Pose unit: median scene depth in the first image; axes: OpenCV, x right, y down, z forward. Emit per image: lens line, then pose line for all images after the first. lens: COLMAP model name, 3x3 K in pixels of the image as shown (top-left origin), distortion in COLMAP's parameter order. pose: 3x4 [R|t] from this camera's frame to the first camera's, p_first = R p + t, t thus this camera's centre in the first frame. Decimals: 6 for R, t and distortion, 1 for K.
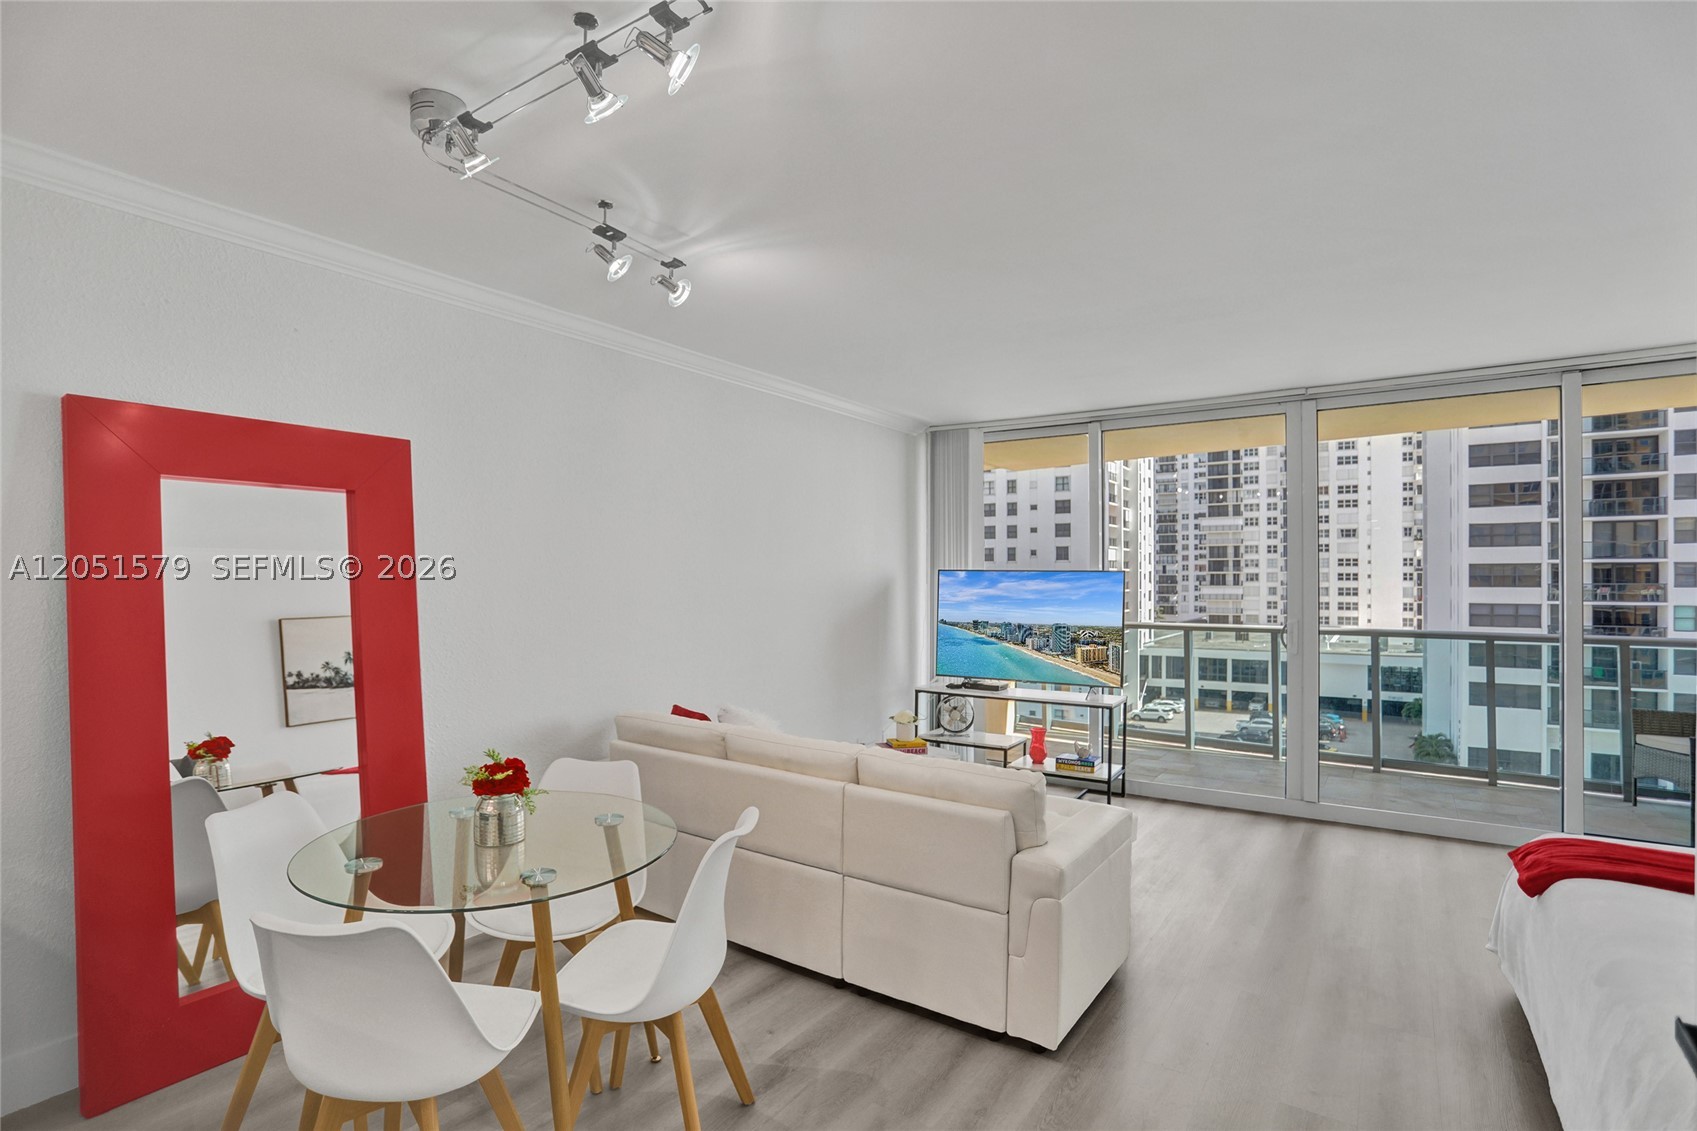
lens RADIAL K [[865.8, 0, 826.2], [0, 865.8, 570.6], [0, 0, 1]] dist [-0.067157, 0.032001]
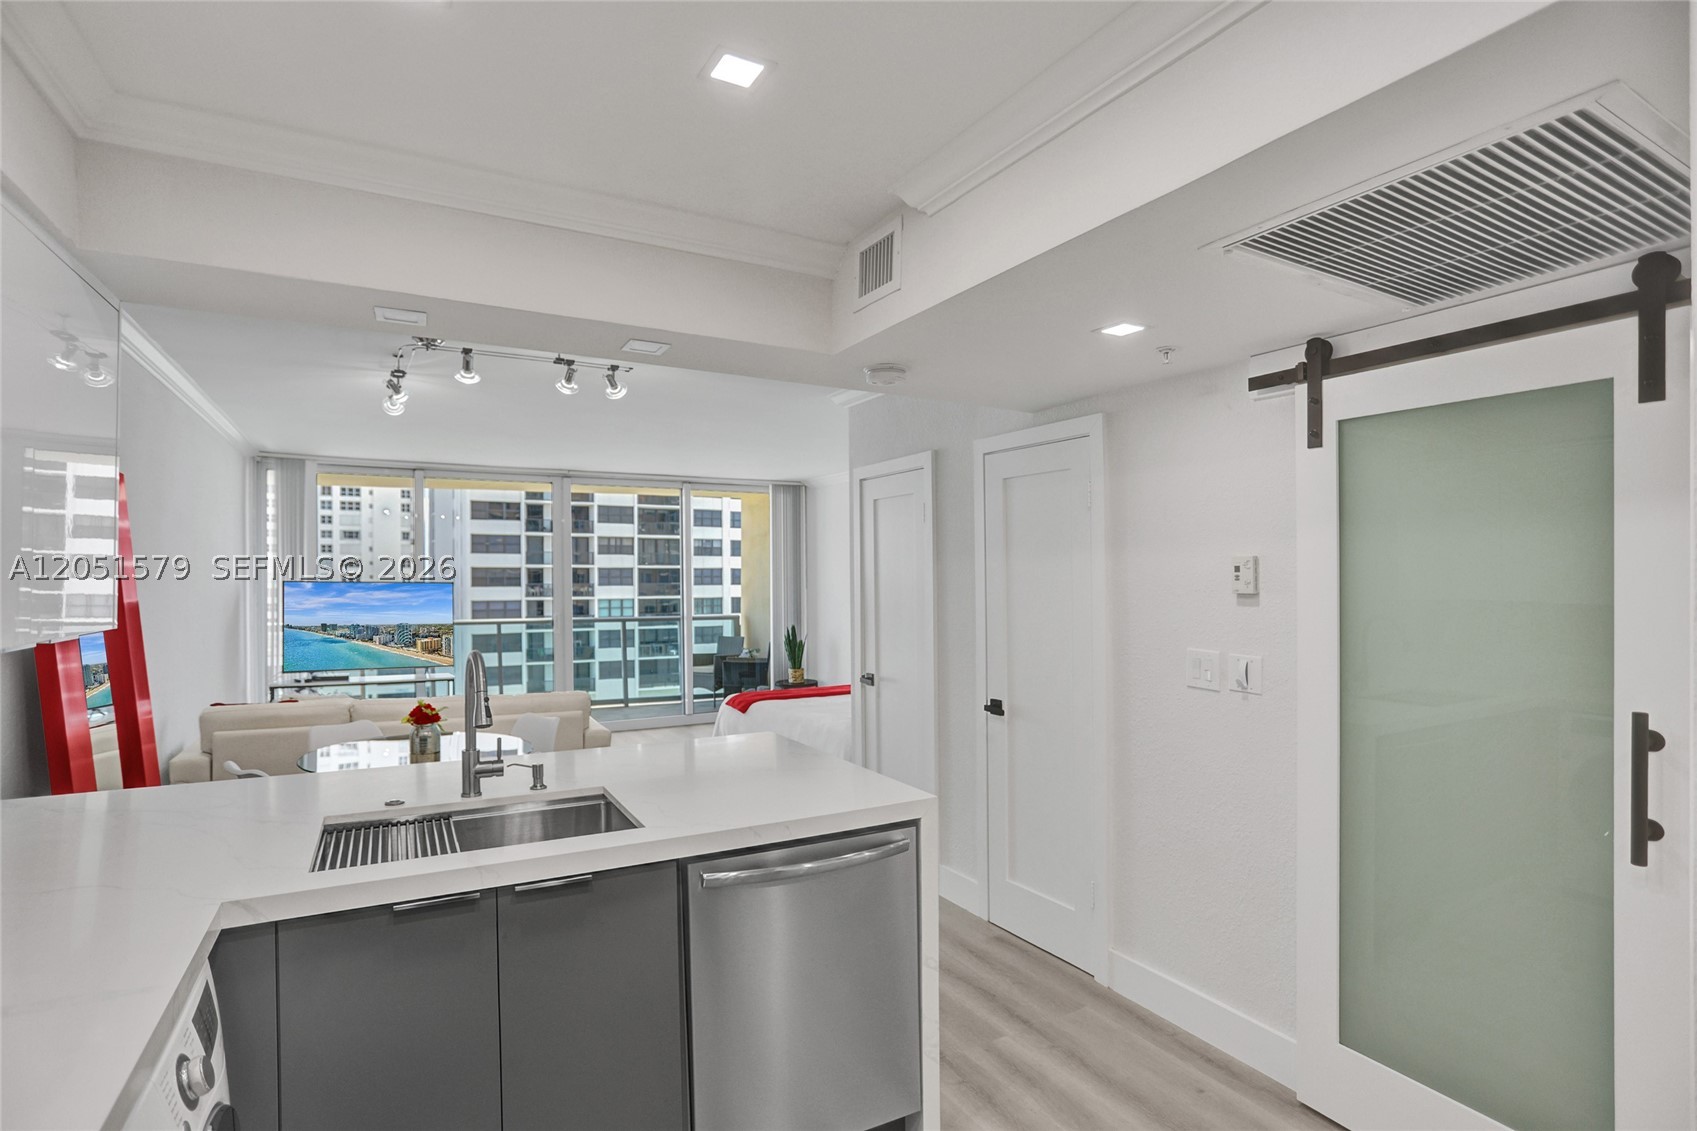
lens RADIAL K [[833.3, 0, 853.6], [0, 833.3, 587.4], [0, 0, 1]] dist [-0.022208, -0.000161]
pose [[0.456531, -0.008158, 0.889670, -0.518831], [-0.009007, 0.999864, 0.013790, -0.015731], [-0.889662, -0.014309, 0.456395, -0.178373]]
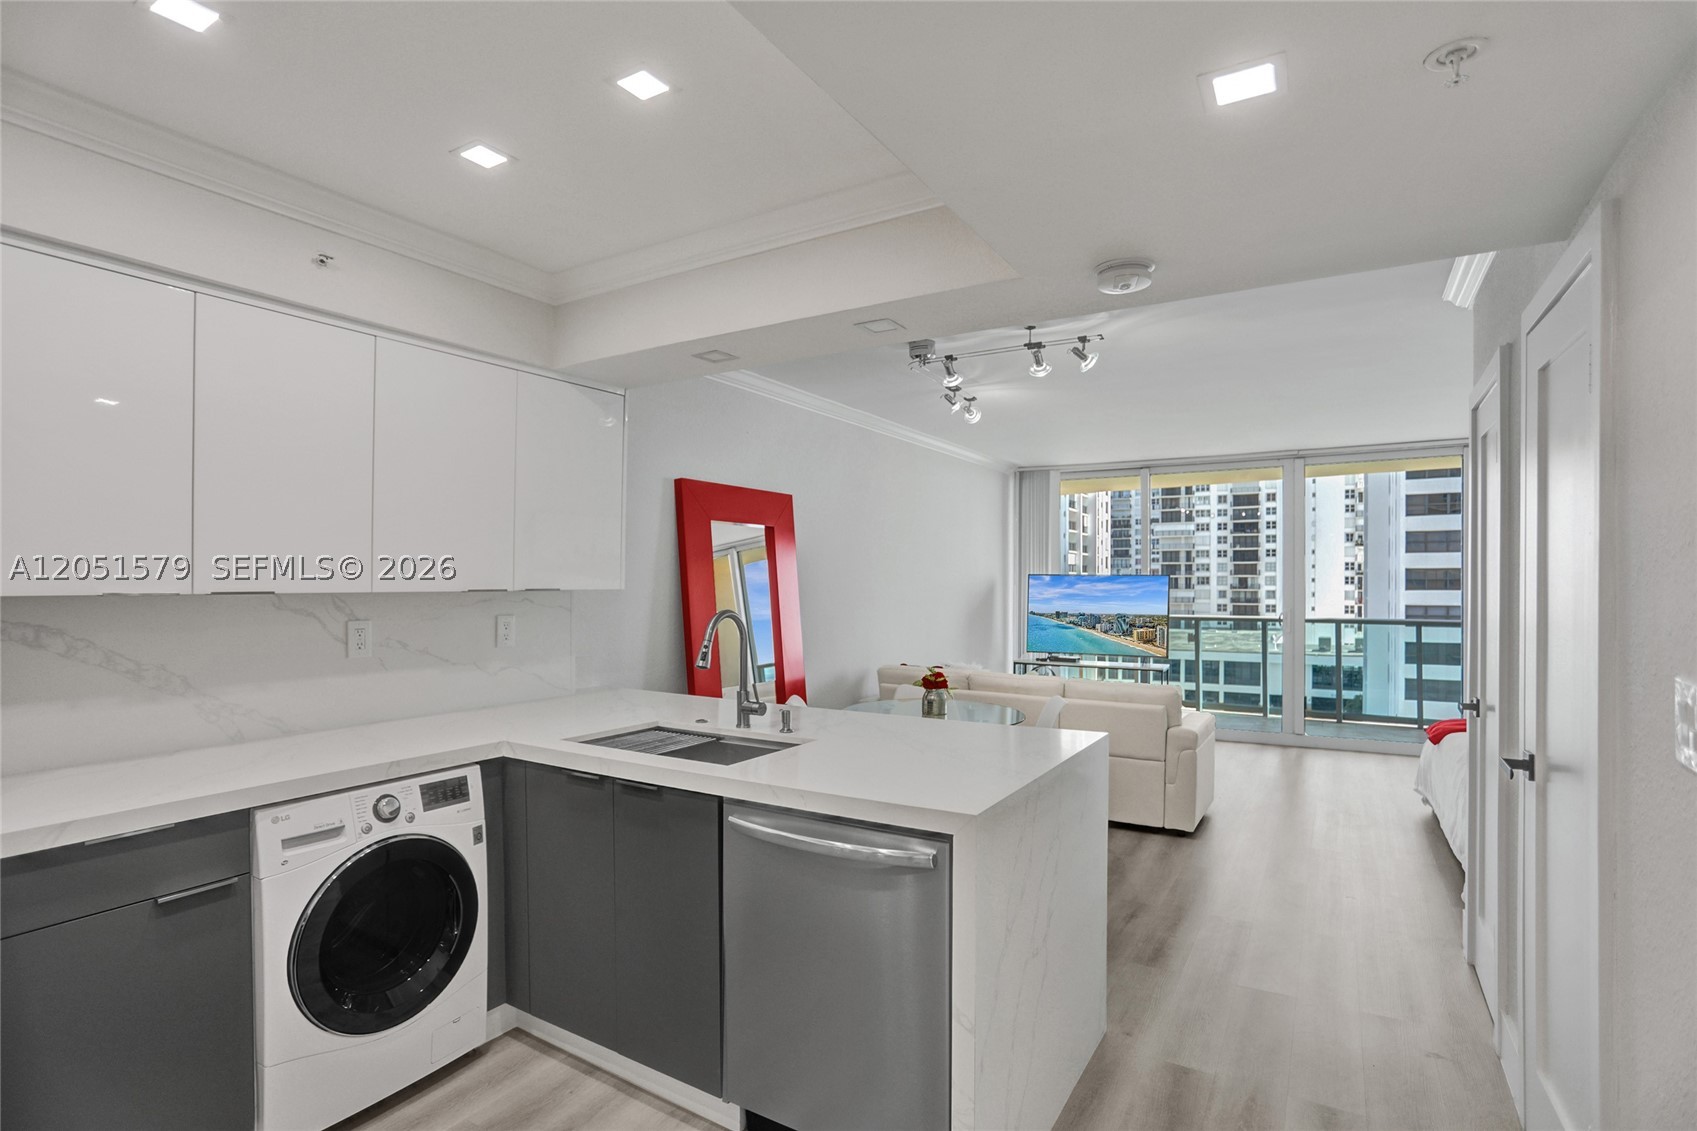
lens RADIAL K [[850.4, 0, 844.1], [0, 850.4, 577.9], [0, 0, 1]] dist [-0.060160, 0.027808]
pose [[0.998275, 0.000353, 0.058713, -0.247994], [-0.000608, 0.999990, 0.004326, -0.001254], [-0.058710, -0.004354, 0.998266, -0.326724]]
